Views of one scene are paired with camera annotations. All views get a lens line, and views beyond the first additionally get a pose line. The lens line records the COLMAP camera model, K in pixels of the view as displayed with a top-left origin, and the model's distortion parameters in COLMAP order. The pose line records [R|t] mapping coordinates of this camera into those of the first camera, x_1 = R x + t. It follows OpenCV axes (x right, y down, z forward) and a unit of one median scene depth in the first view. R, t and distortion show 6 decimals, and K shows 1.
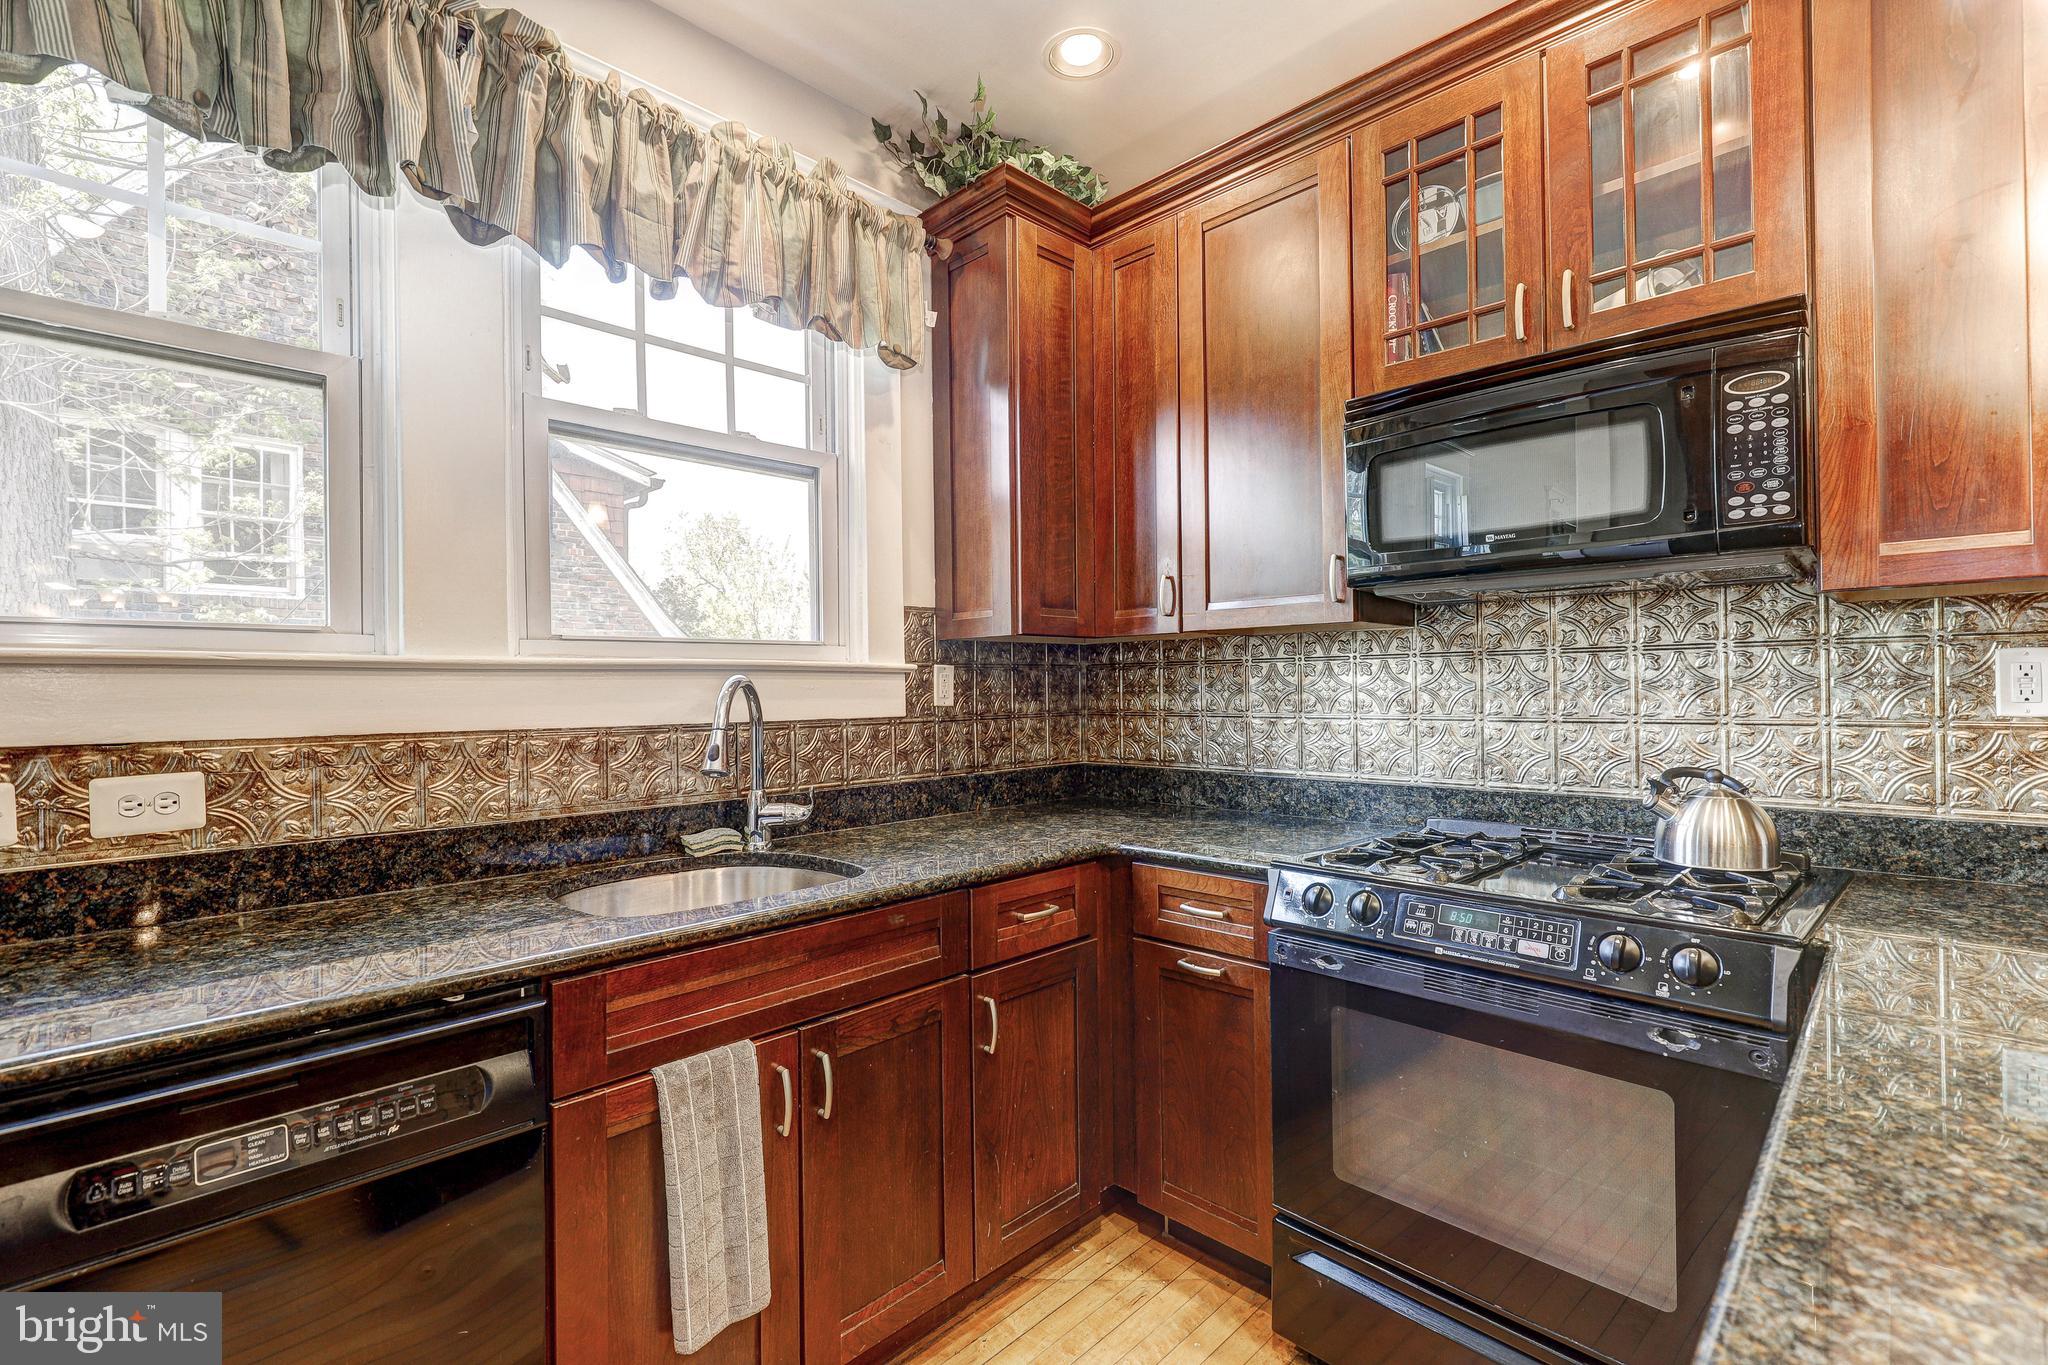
lens RADIAL K [[924.8, 0, 1032.1], [0, 924.8, 685.0], [0, 0, 1]] dist [0.000244, 0.000203]
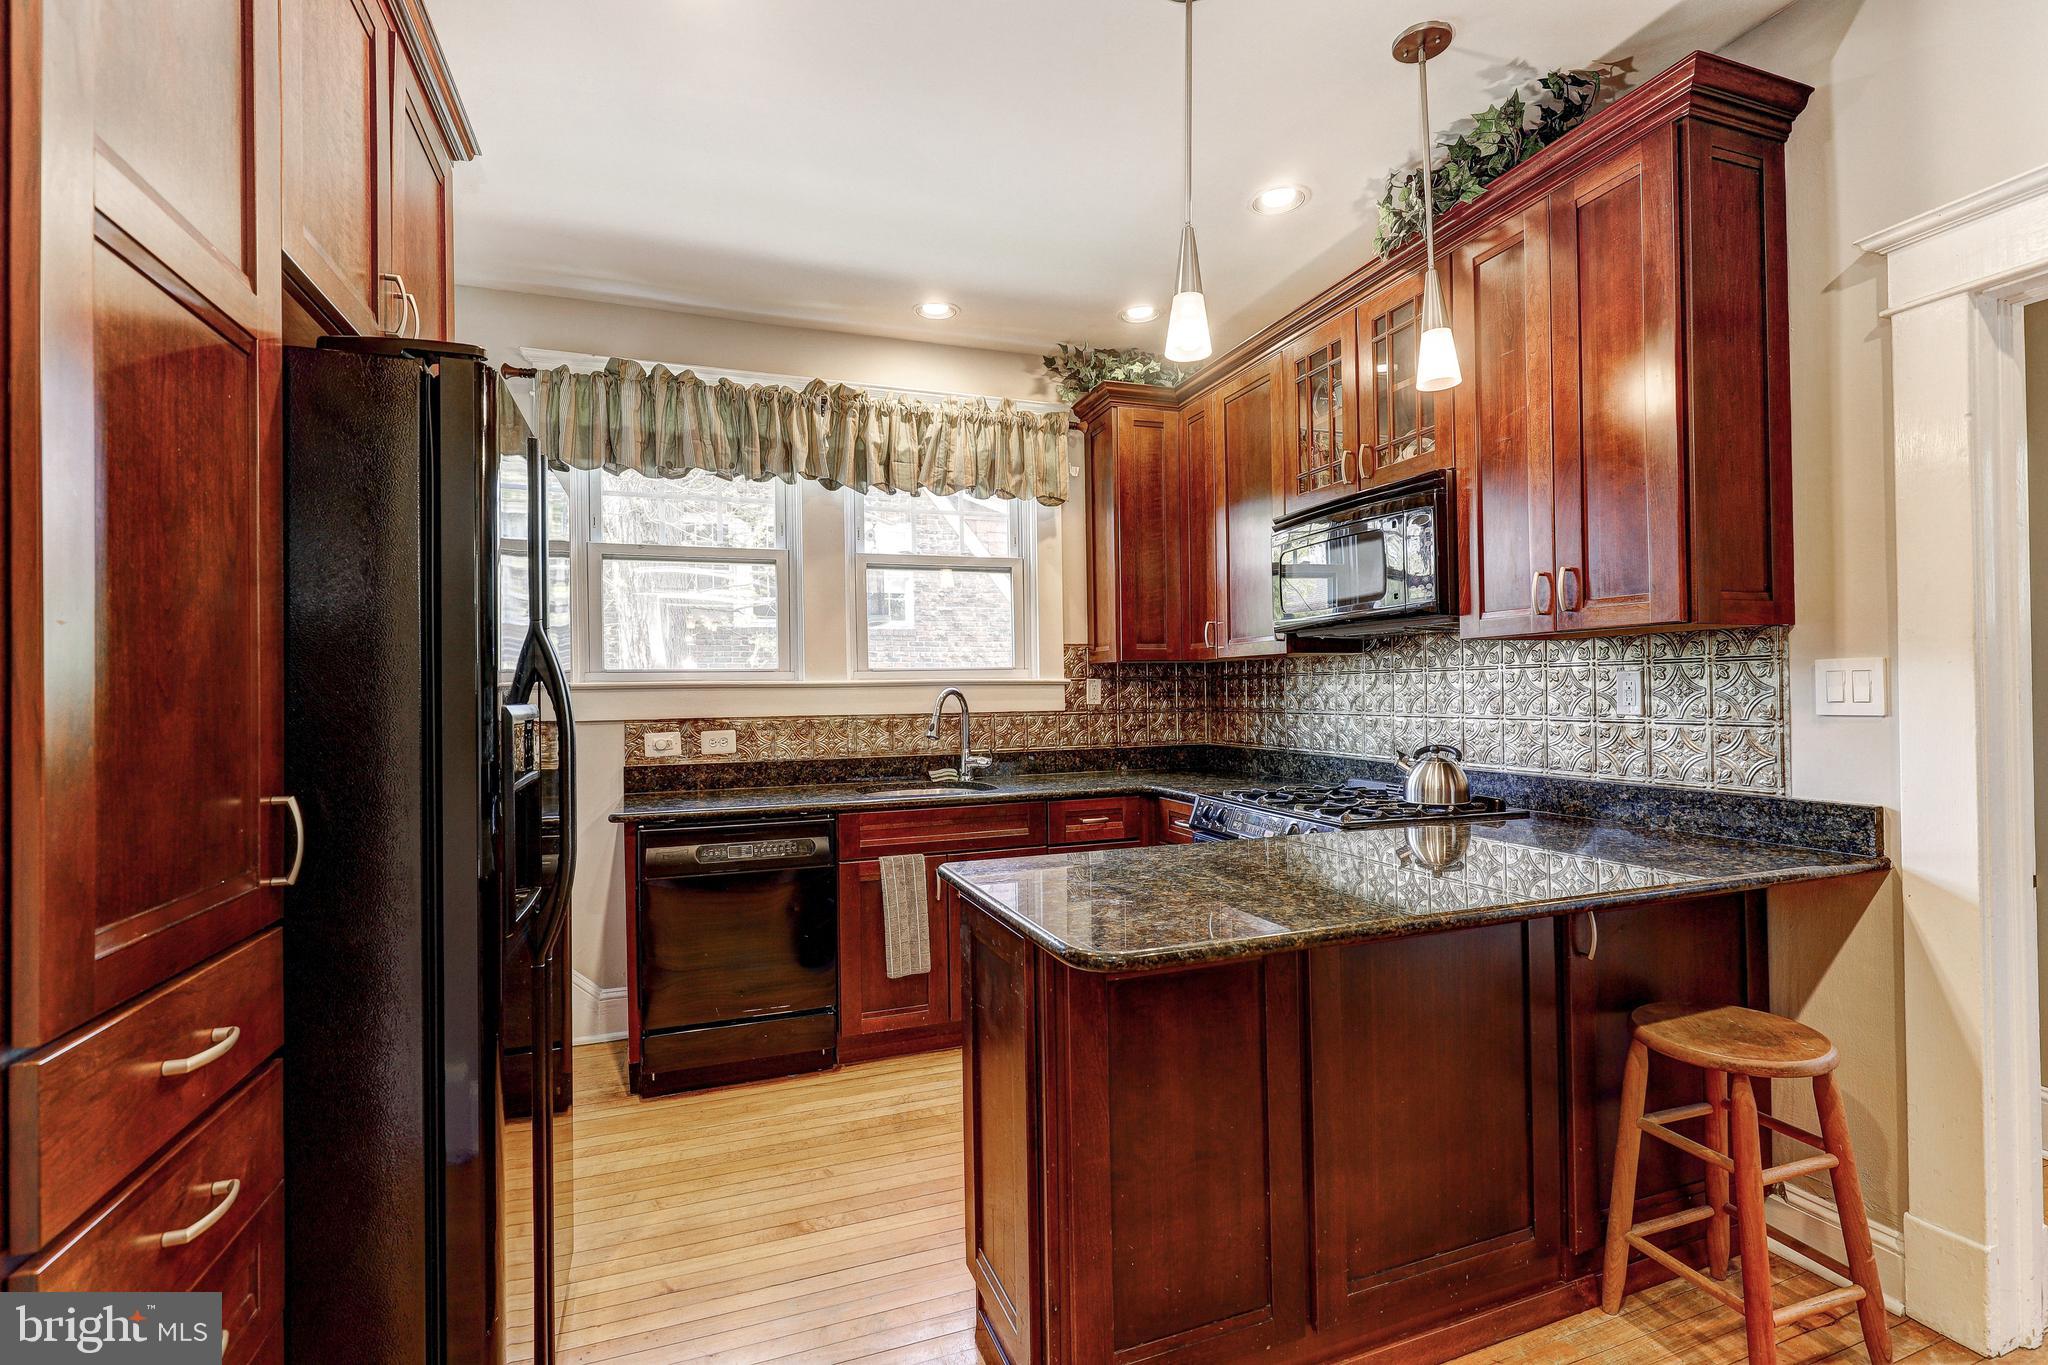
lens RADIAL K [[924.8, 0, 1029.8], [0, 924.8, 683.6], [0, 0, 1]] dist [0.000244, 0.000203]
pose [[0.900915, -0.005094, -0.433966, 0.664459], [0.006435, 0.999978, 0.001620, -0.022108], [0.433948, -0.004252, 0.900928, -0.662776]]
